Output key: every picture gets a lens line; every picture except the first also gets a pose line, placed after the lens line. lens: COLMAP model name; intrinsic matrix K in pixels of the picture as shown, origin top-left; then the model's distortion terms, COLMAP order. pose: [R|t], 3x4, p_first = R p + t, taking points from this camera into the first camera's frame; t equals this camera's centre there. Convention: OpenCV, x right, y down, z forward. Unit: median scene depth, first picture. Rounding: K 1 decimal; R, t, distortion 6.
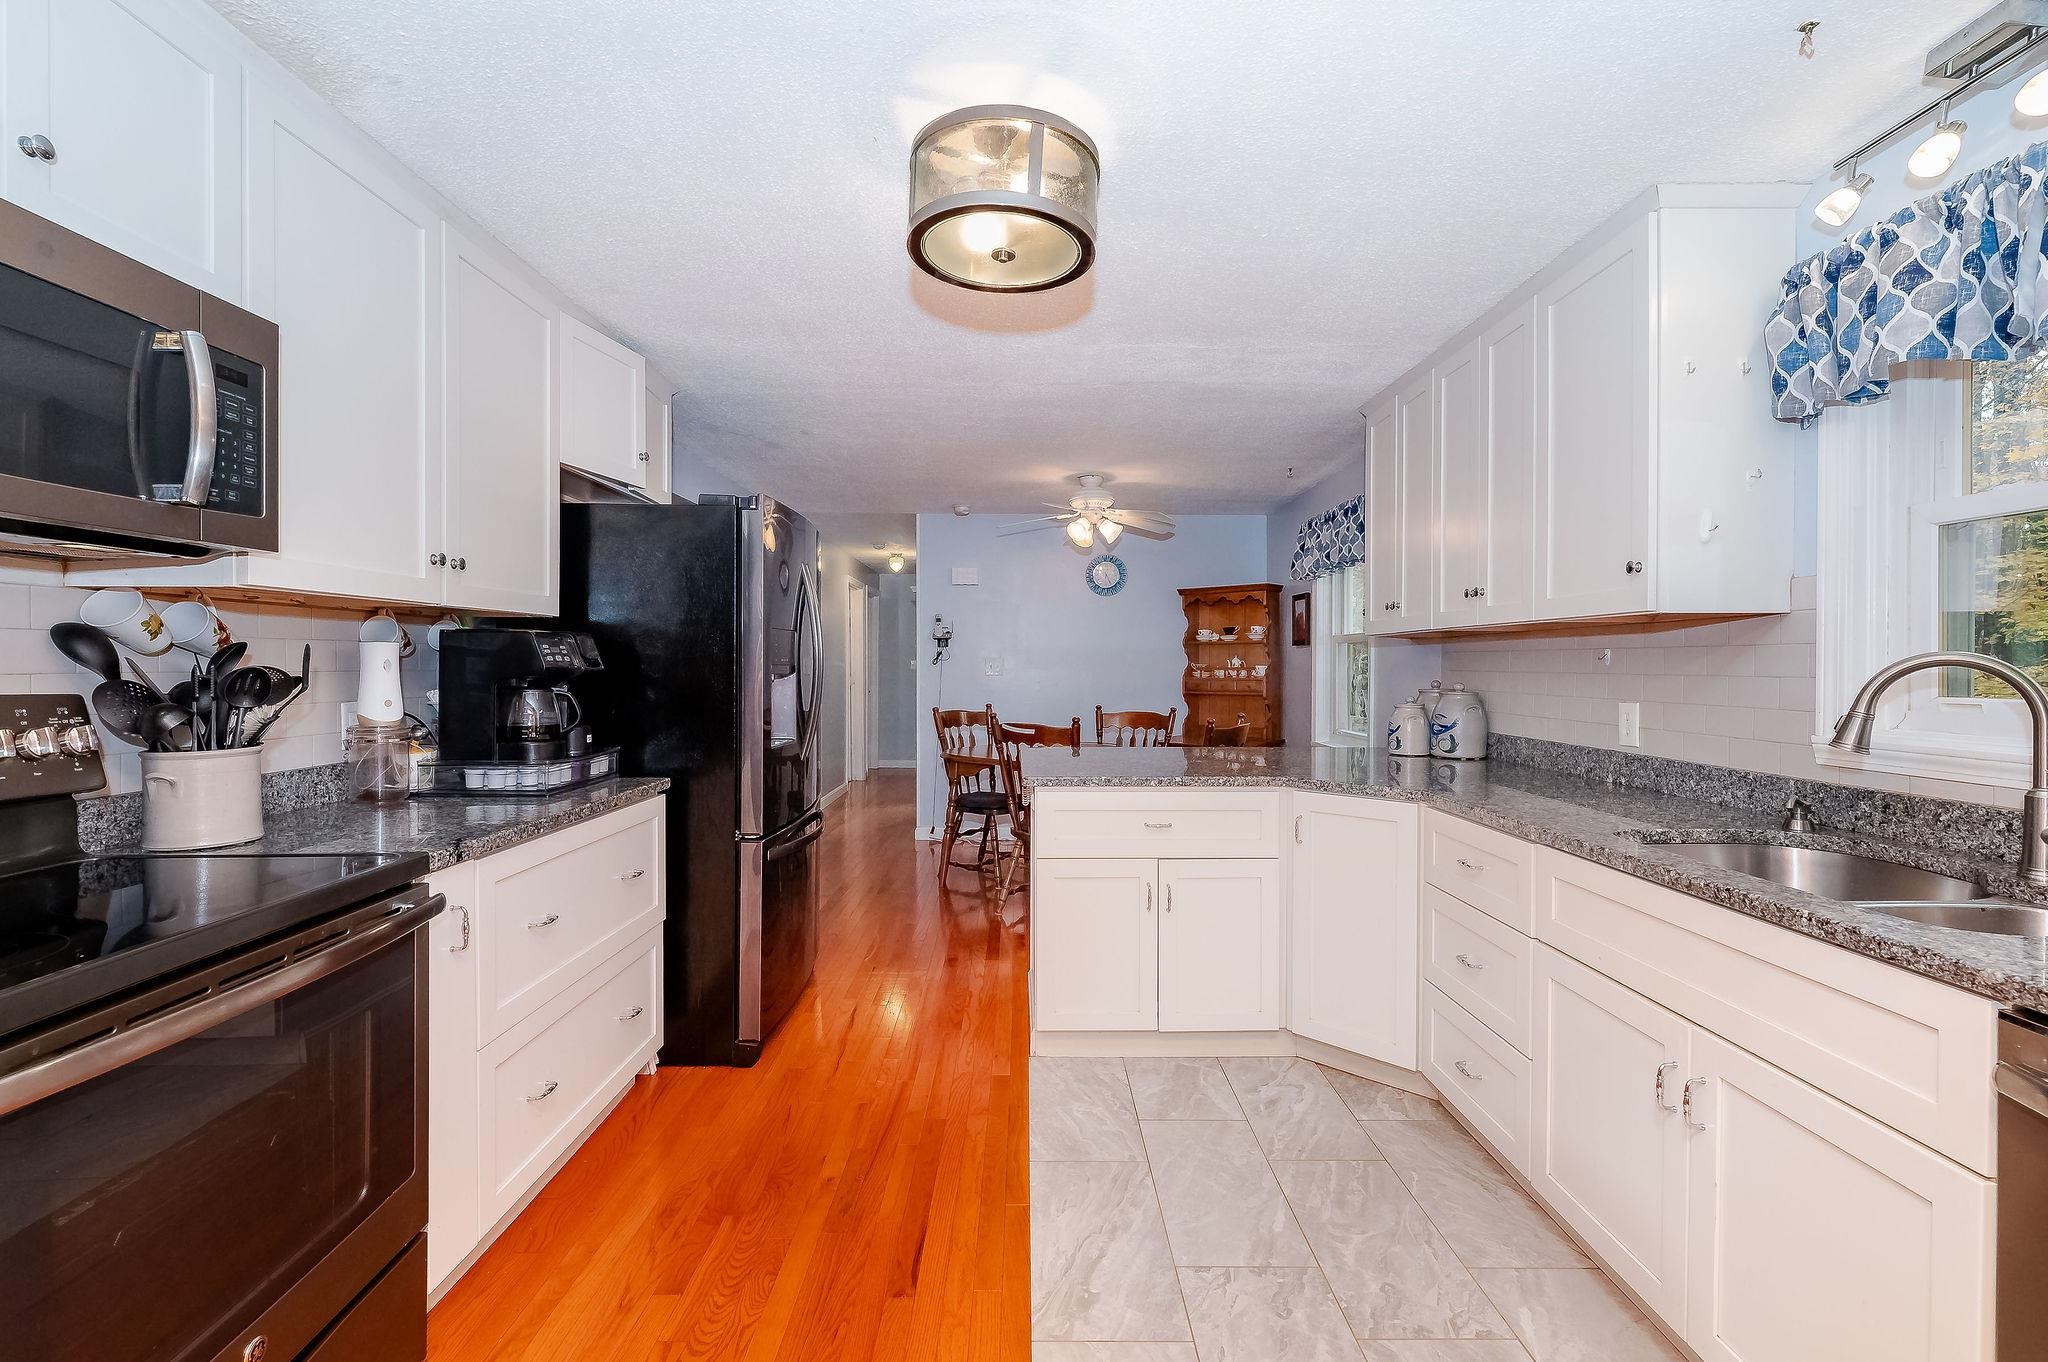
lens RADIAL K [[888.1, 0, 1007.1], [0, 888.1, 660.8], [0, 0, 1]] dist [-0.009306, 0.001524]
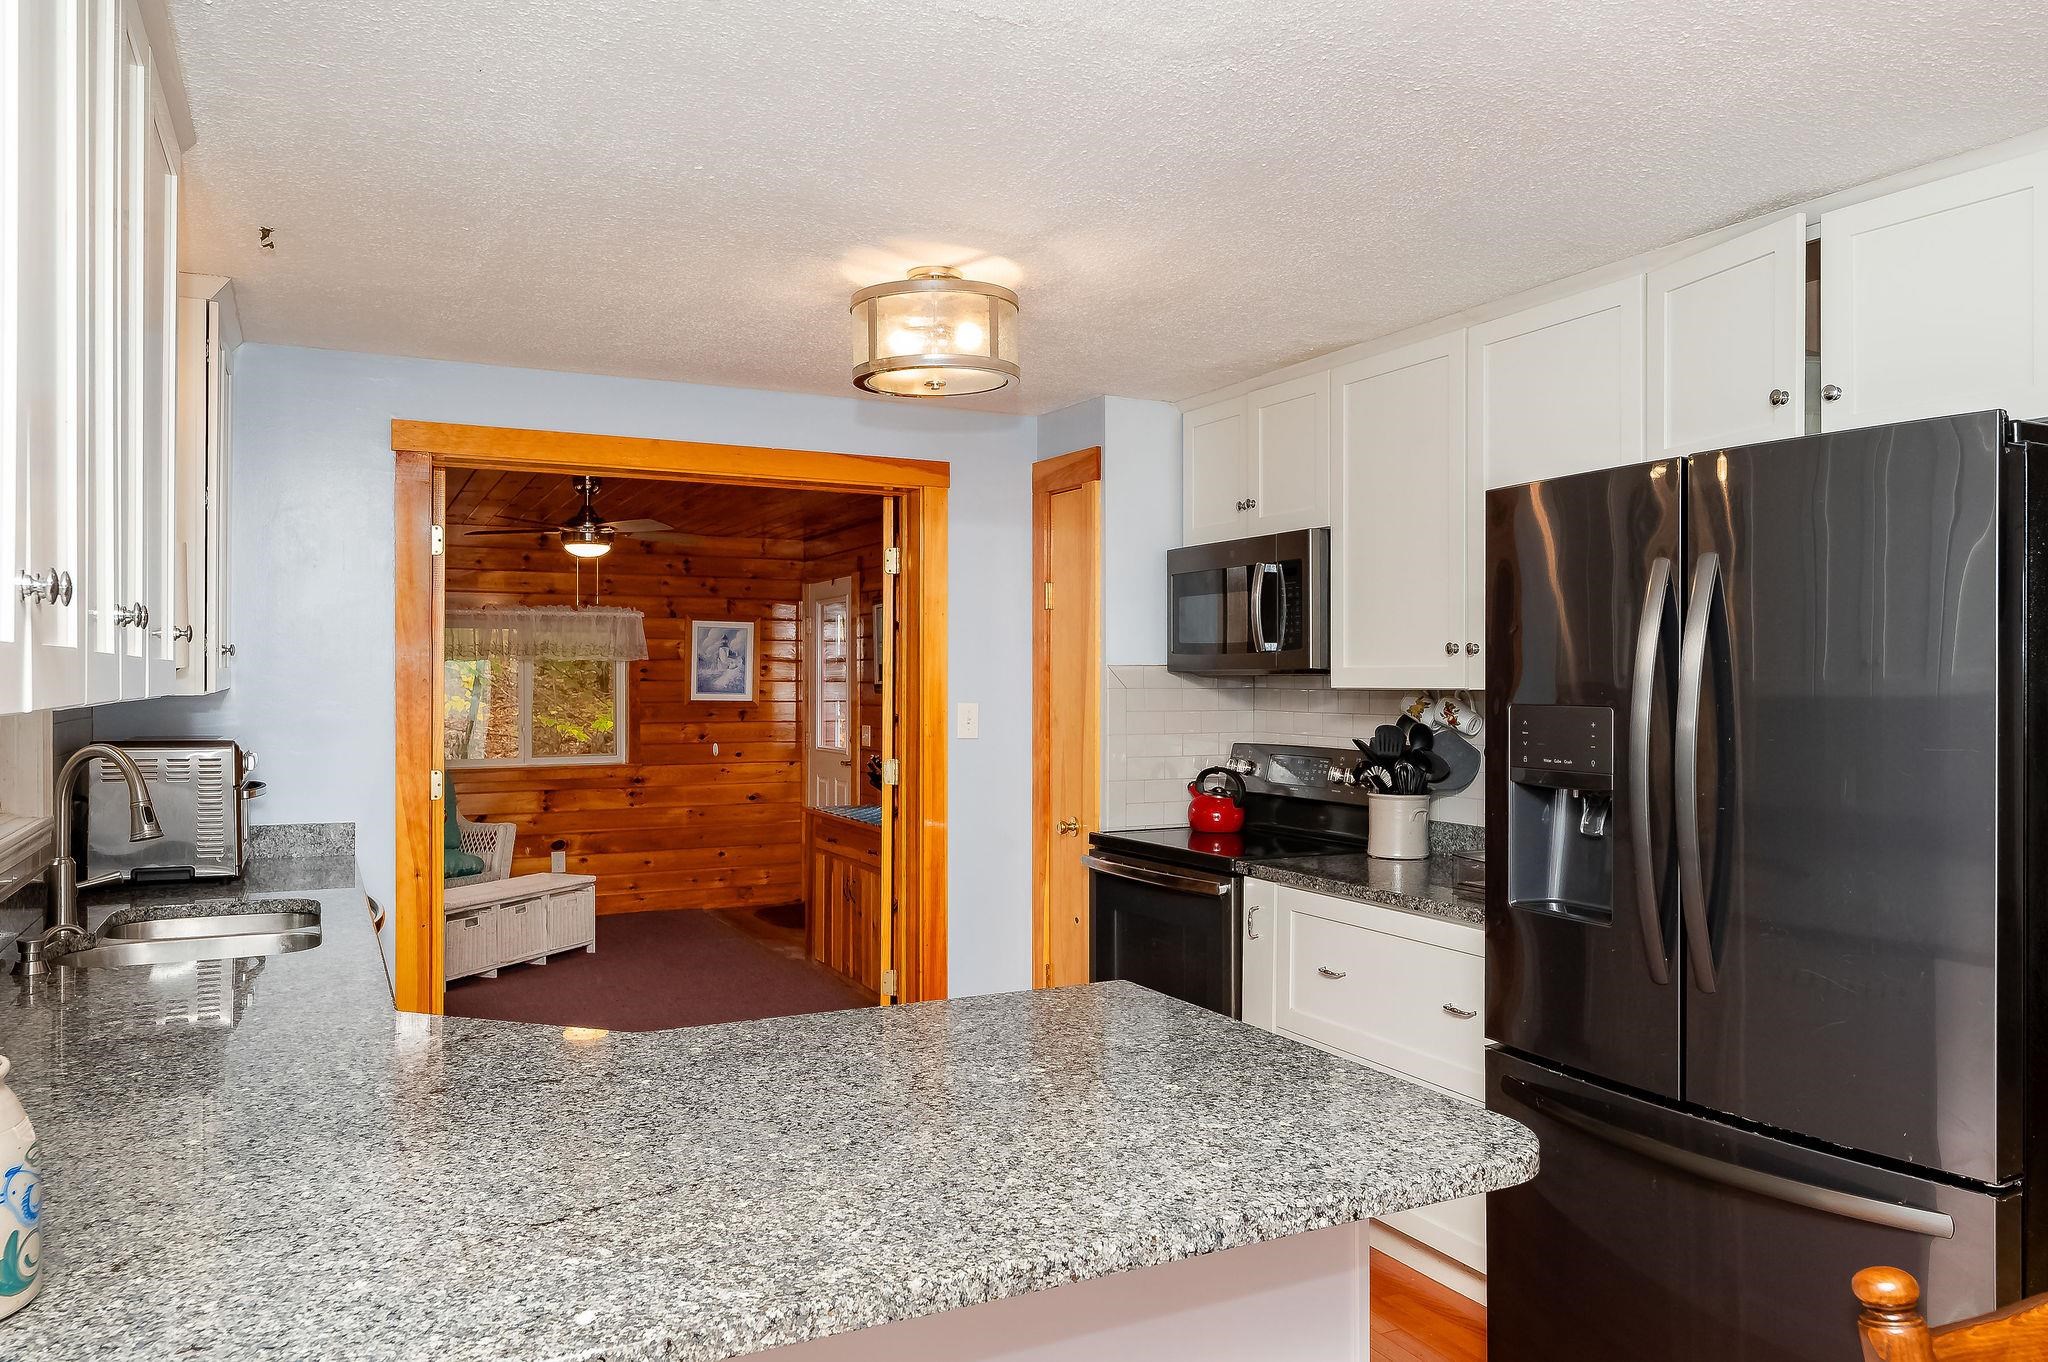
lens RADIAL K [[1421.4, 0, 1035.1], [0, 1421.4, 683.8], [0, 0, 1]] dist [-0.002043, 0.002607]
pose [[-0.882041, -0.005973, -0.471135, 0.550033], [-0.005736, 0.999982, -0.001940, -0.055963], [0.471138, 0.000991, -0.882059, 1.984356]]
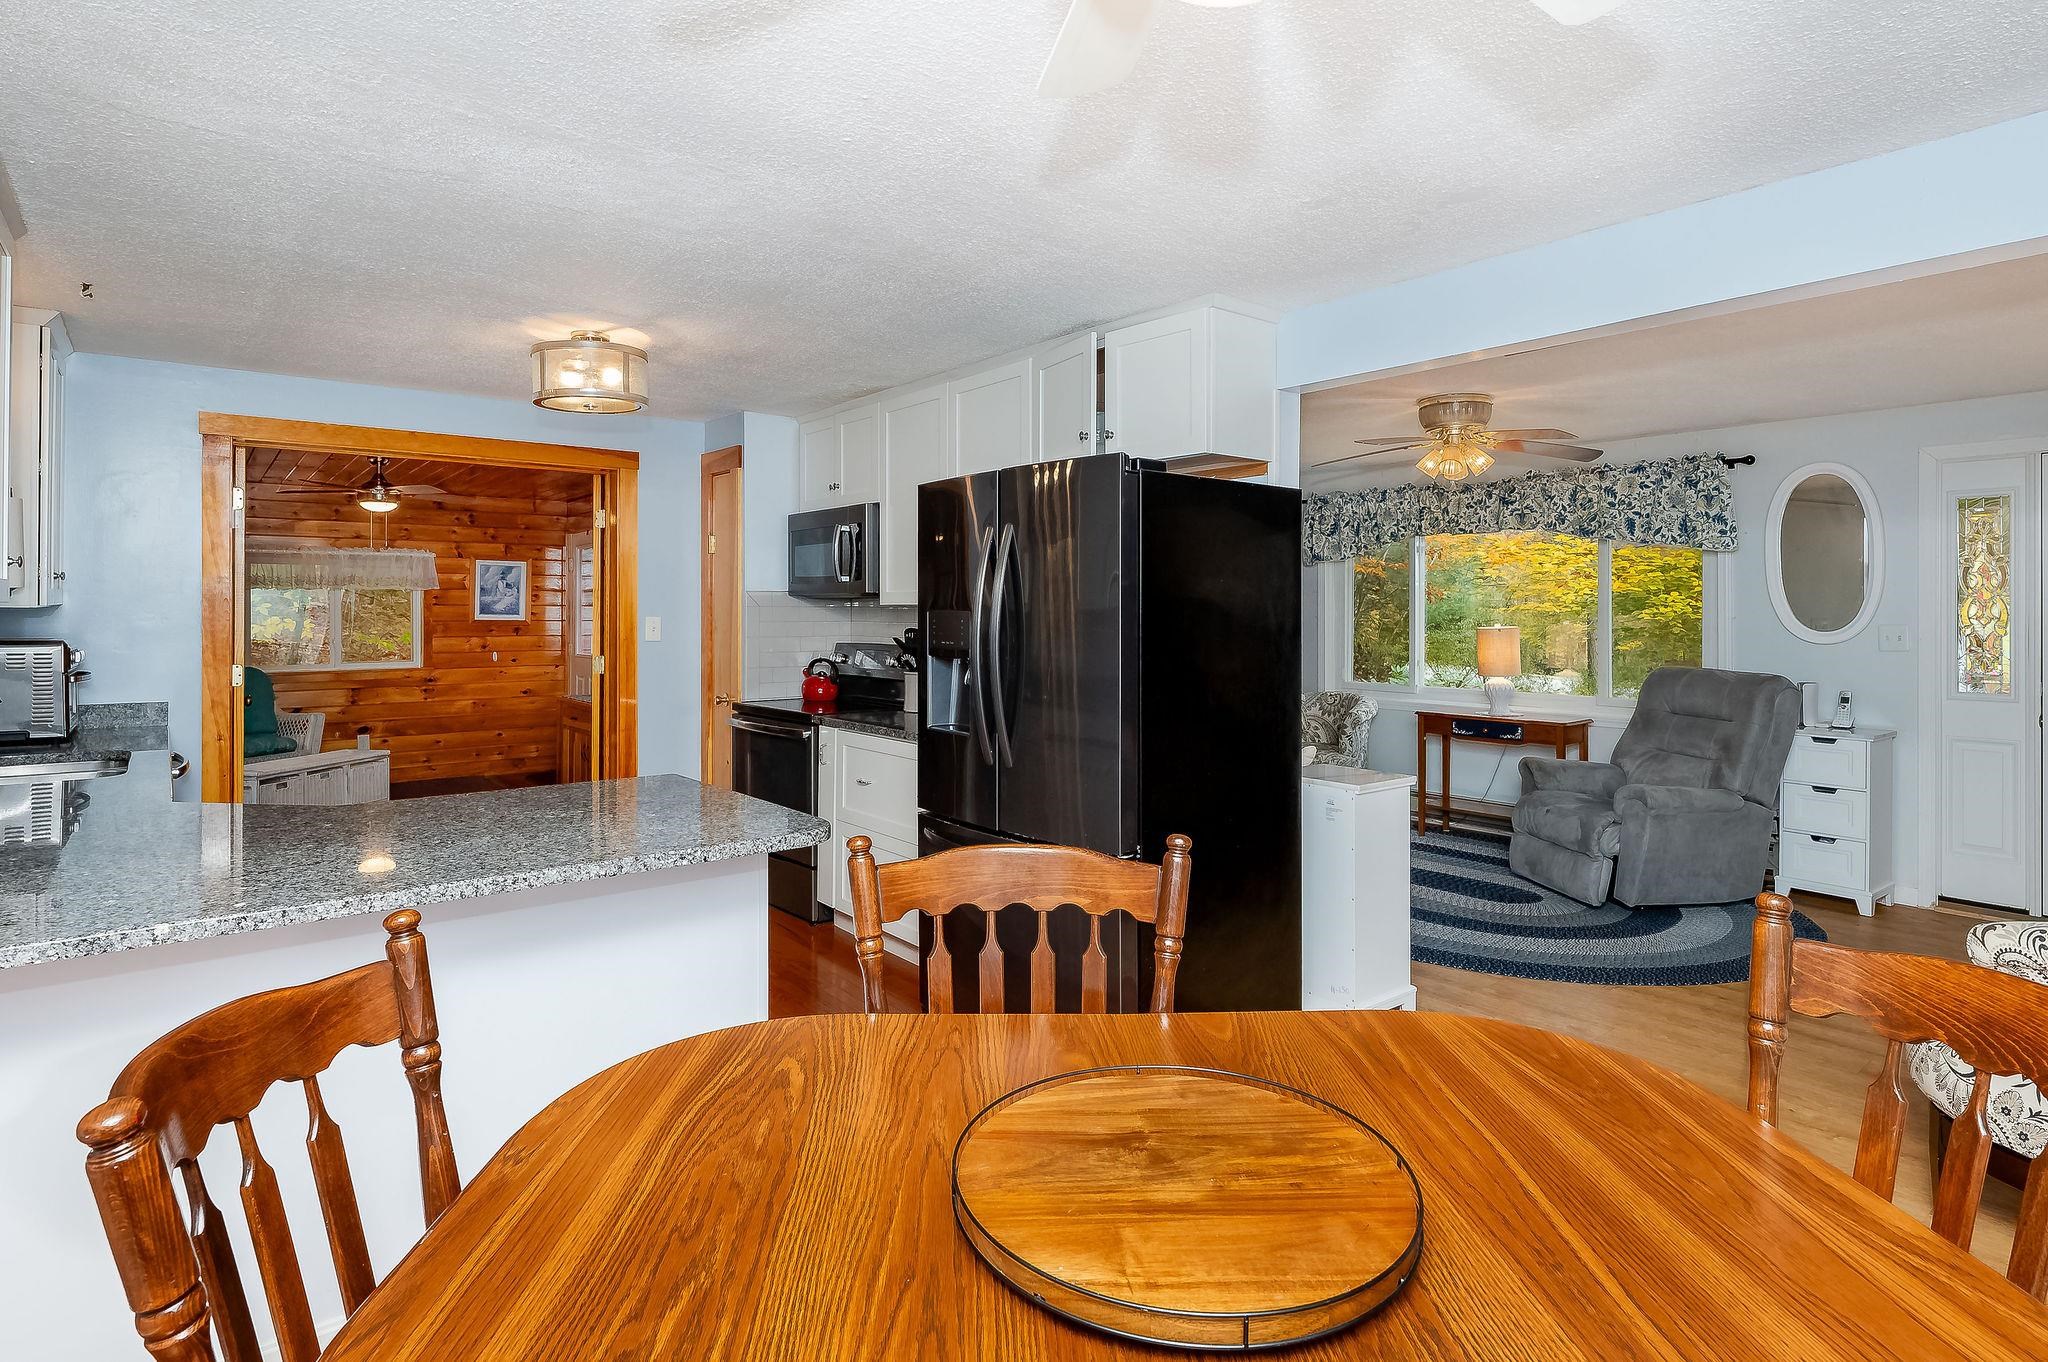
lens RADIAL K [[1065.9, 0, 1027.9], [0, 1065.9, 607.5], [0, 0, 1]] dist [-0.002688, 0.001054]
pose [[-0.764440, -0.008060, -0.644645, 0.515609], [-0.004076, 0.999962, -0.007669, -0.037749], [0.644682, -0.003235, -0.764444, 2.358015]]
